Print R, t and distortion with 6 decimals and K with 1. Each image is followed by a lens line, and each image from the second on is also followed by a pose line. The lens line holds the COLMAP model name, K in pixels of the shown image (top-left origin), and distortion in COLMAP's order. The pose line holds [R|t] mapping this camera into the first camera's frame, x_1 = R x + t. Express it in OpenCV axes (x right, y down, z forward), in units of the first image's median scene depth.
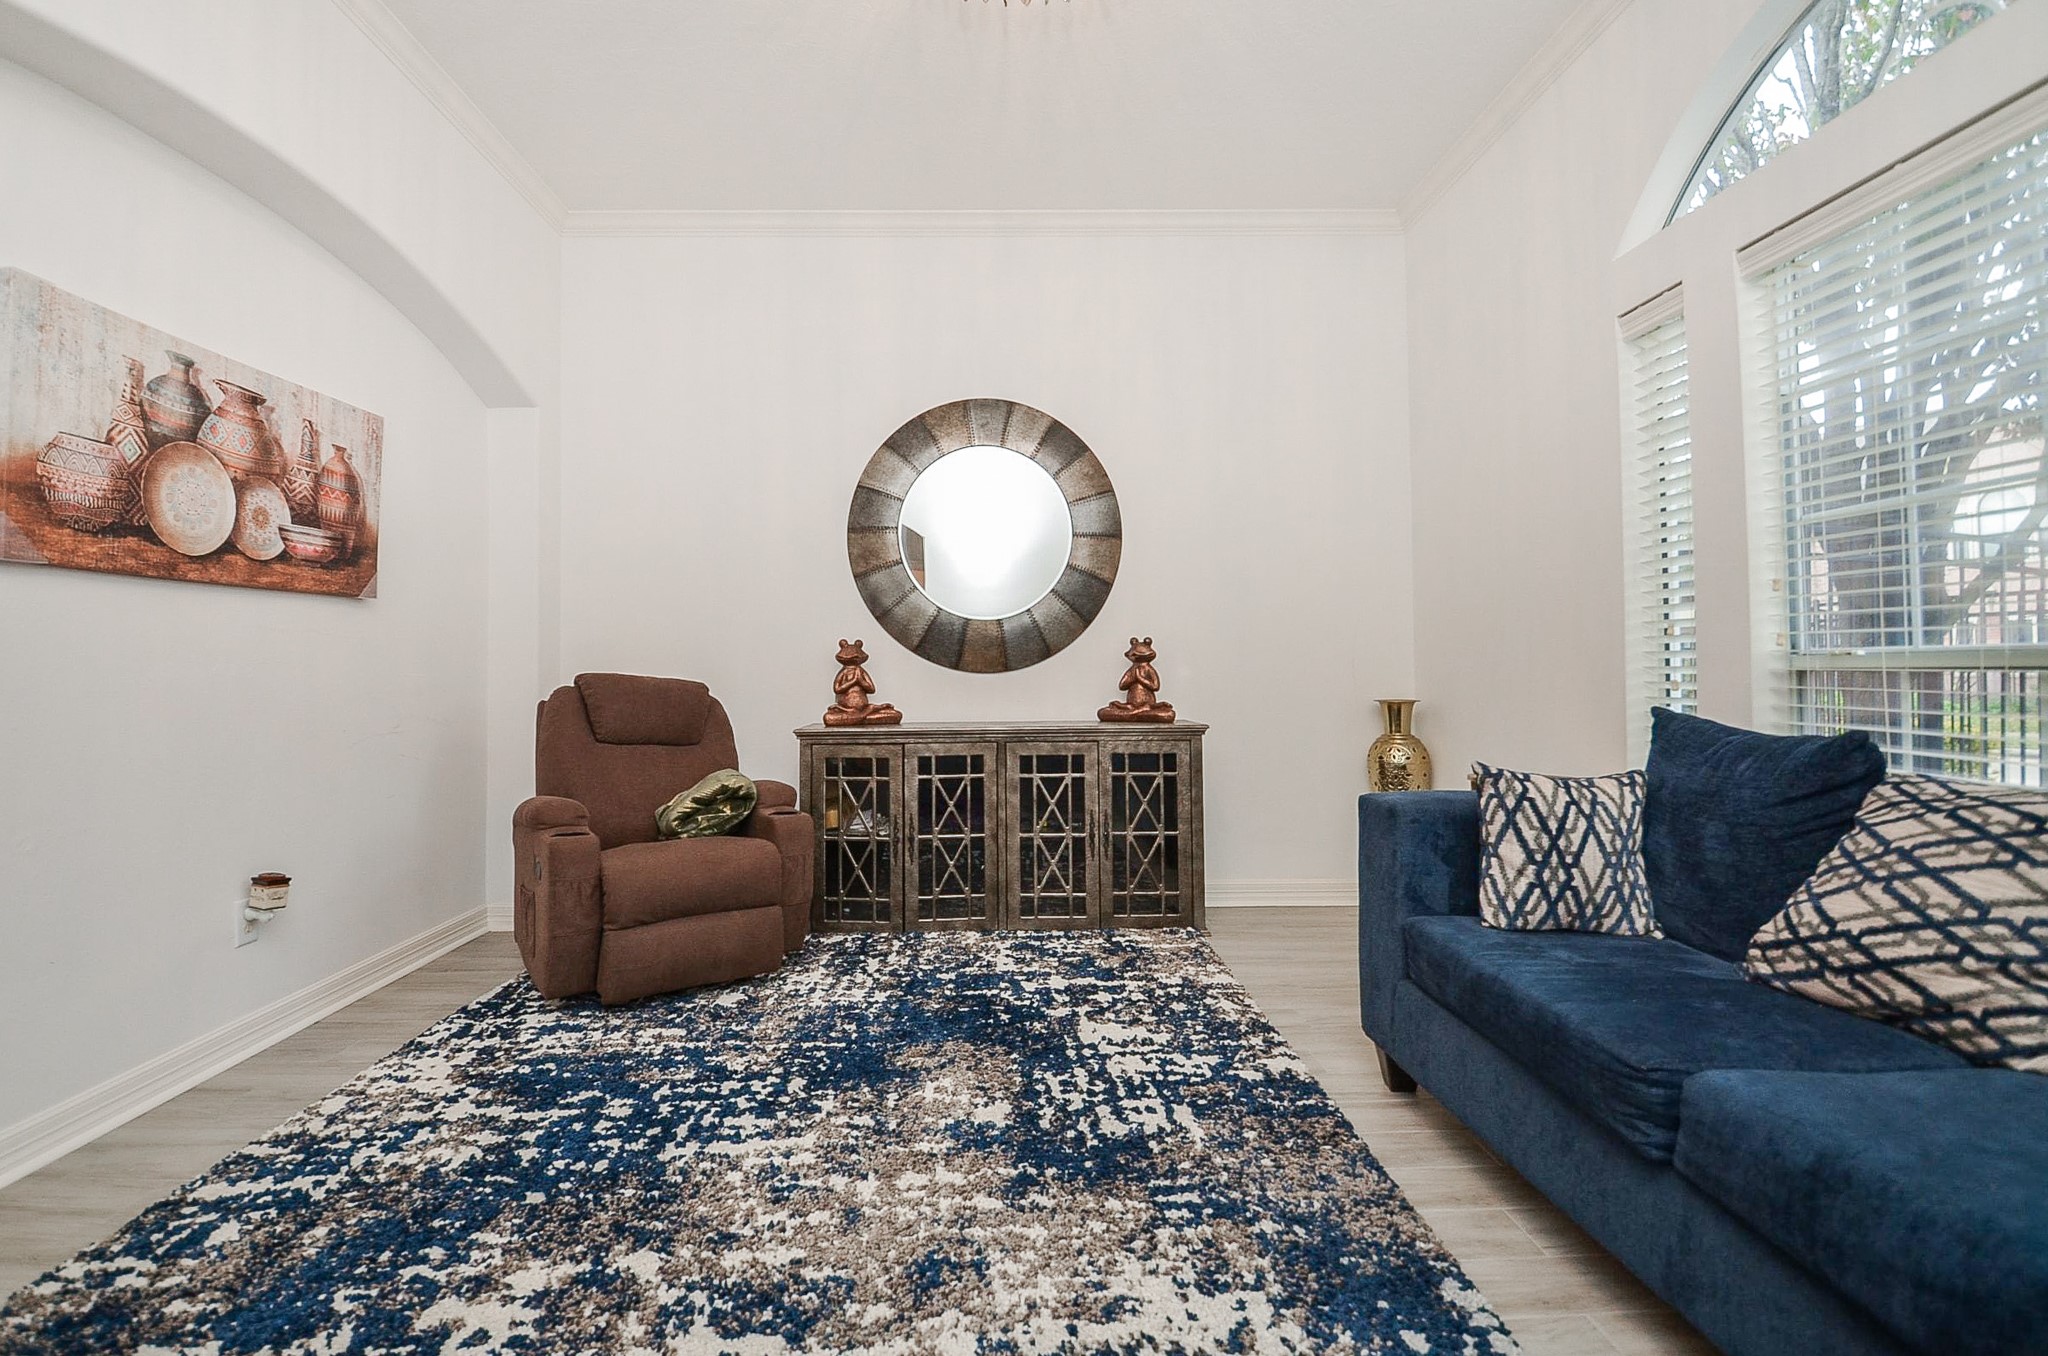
lens RADIAL K [[916.7, 0, 995.8], [0, 916.7, 669.3], [0, 0, 1]] dist [-0.010981, -0.007042]
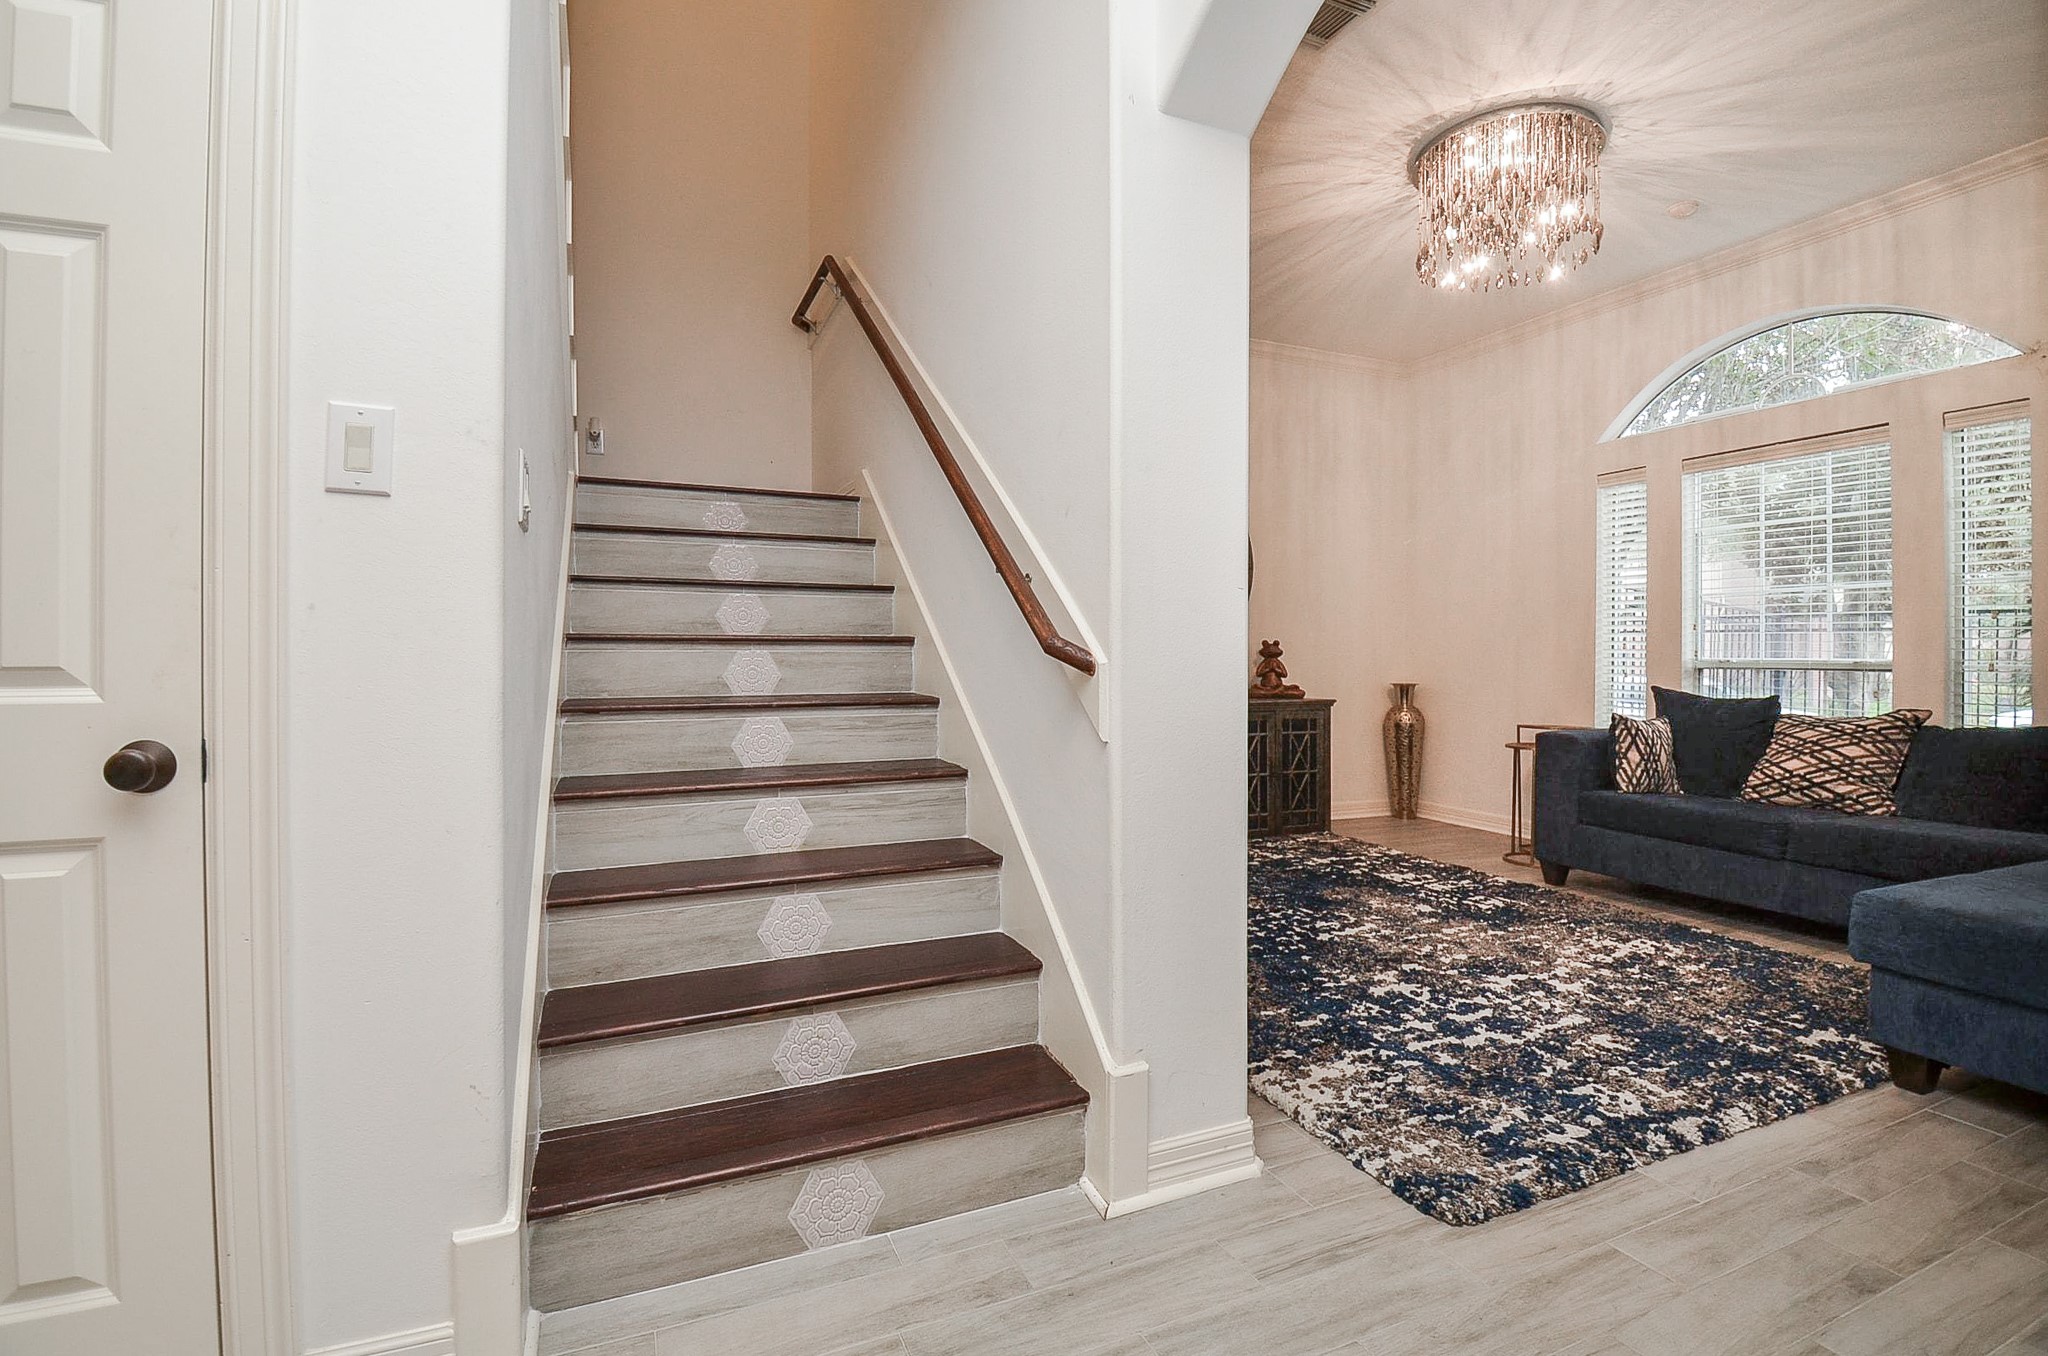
lens RADIAL K [[916.7, 0, 995.8], [0, 916.7, 669.3], [0, 0, 1]] dist [-0.010981, -0.007042]
pose [[0.930687, 0.006533, 0.365757, -1.951404], [-0.012611, 0.999819, 0.014232, -0.009981], [-0.365598, -0.017858, 0.930601, -0.498554]]
